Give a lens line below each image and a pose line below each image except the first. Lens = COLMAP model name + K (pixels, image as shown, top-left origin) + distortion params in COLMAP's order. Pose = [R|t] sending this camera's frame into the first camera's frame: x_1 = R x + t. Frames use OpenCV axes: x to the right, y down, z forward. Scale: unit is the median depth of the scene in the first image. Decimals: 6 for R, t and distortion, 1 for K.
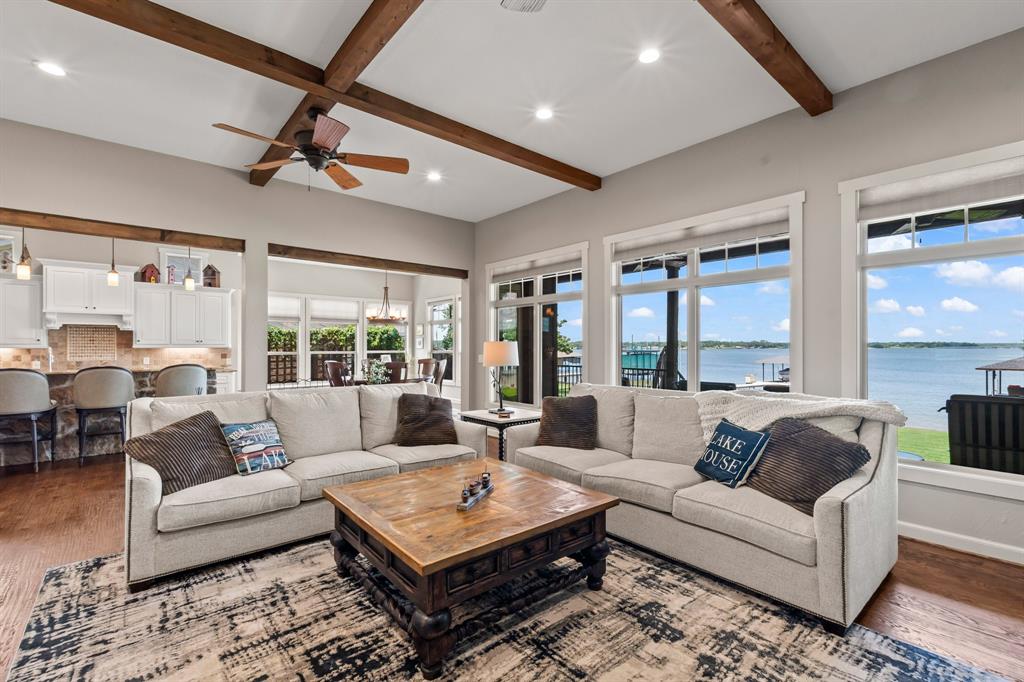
lens RADIAL K [[447.3, 0, 502.4], [0, 447.3, 346.1], [0, 0, 1]] dist [0.007975, -0.002665]
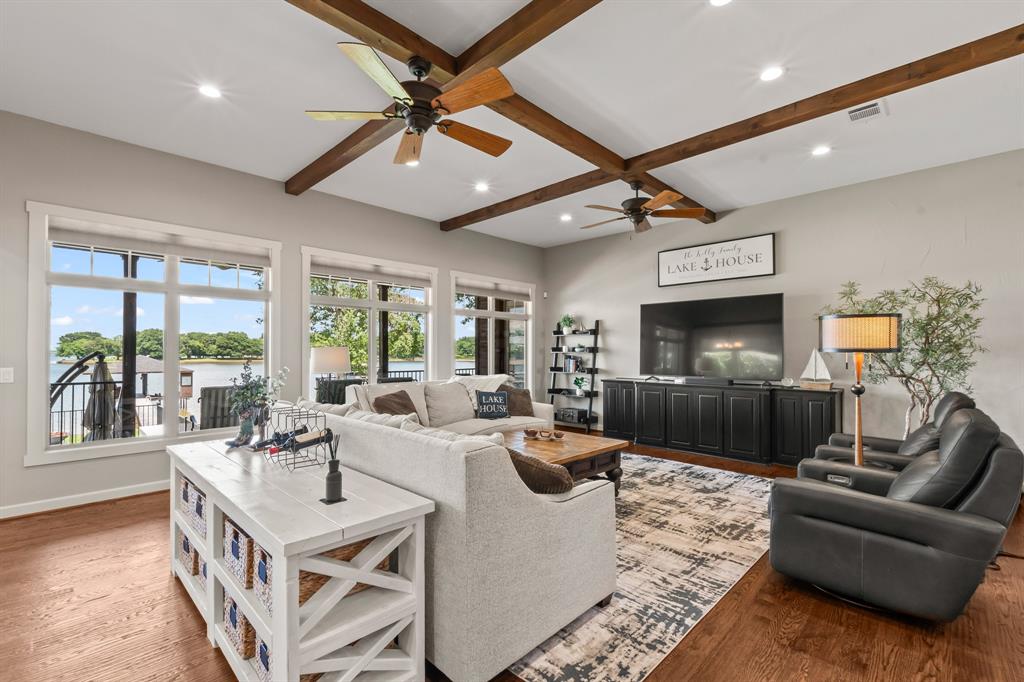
lens RADIAL K [[447.3, 0, 502.6], [0, 447.3, 348.5], [0, 0, 1]] dist [0.007975, -0.002665]
pose [[-0.085696, 0.015672, 0.996198, -2.075205], [0.003797, 0.999874, -0.015403, 0.010661], [-0.996314, 0.002462, -0.085745, 1.526552]]
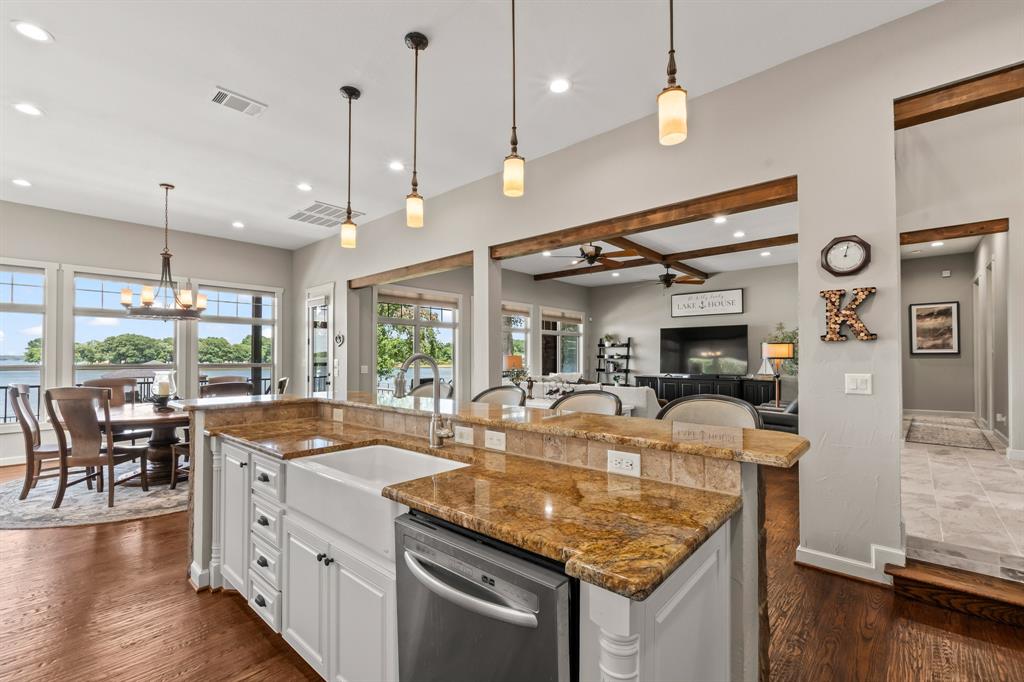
lens RADIAL K [[447.3, 0, 500.3], [0, 447.3, 352.7], [0, 0, 1]] dist [0.007975, -0.002665]
pose [[-0.126836, 0.020042, 0.991721, -3.790588], [0.001583, 0.999799, -0.020003, 0.022281], [-0.991922, -0.000967, -0.126842, 2.727322]]
